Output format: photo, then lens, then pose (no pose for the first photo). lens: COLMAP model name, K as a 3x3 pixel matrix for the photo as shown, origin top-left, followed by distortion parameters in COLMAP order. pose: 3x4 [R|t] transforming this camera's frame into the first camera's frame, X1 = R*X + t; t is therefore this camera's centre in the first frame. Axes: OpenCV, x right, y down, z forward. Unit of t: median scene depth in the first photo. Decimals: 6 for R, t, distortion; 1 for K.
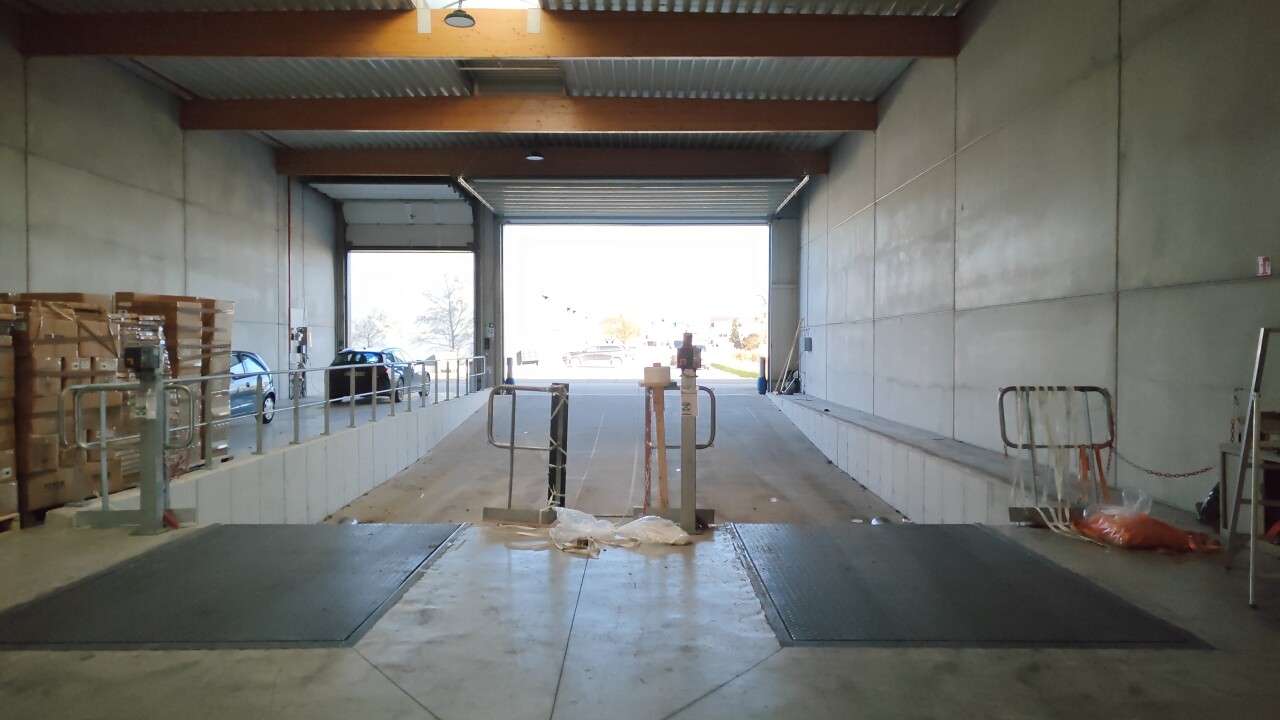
lens RADIAL K [[887.2, 0, 639.6], [0, 887.2, 358.1], [0, 0, 1]] dist [0.001007, 0.000038]
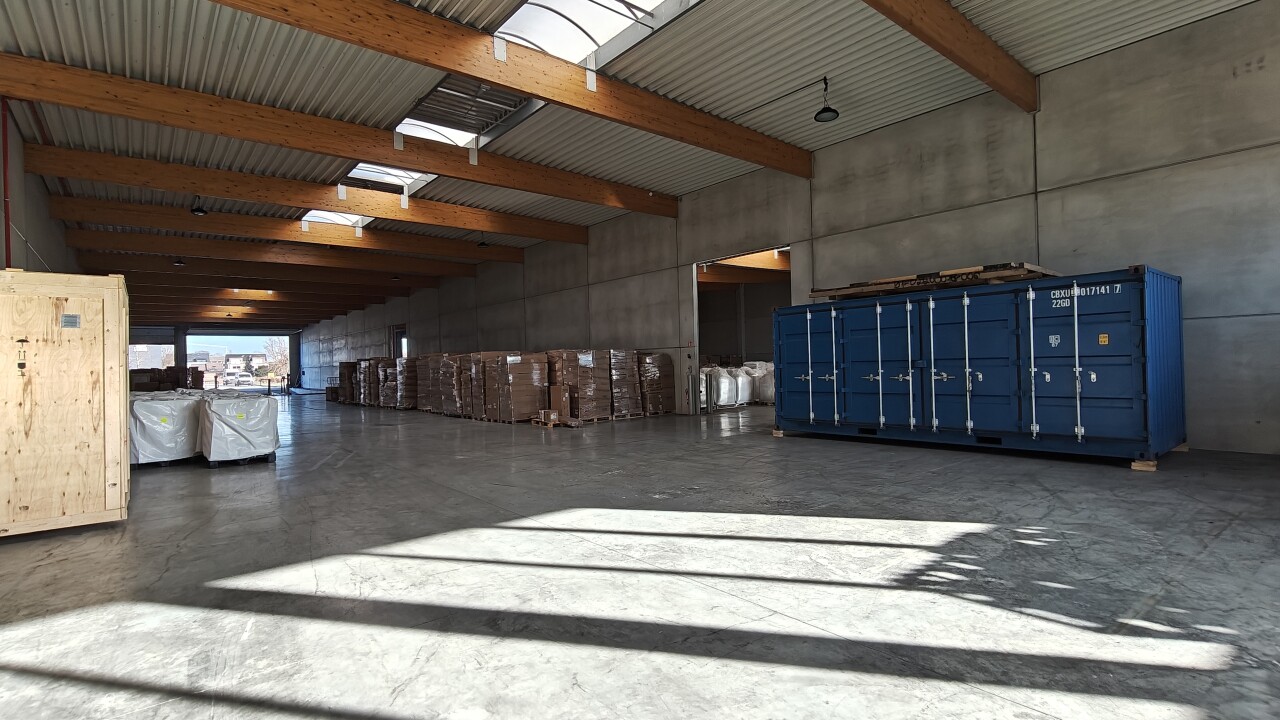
lens RADIAL K [[598.0, 0, 640.6], [0, 598.0, 363.9], [0, 0, 1]] dist [0.013426, -0.000118]
pose [[0.773470, -0.009920, 0.633755, -0.261677], [0.028204, 0.999426, -0.018779, 0.029141], [-0.633205, 0.032399, 0.773306, -1.560198]]
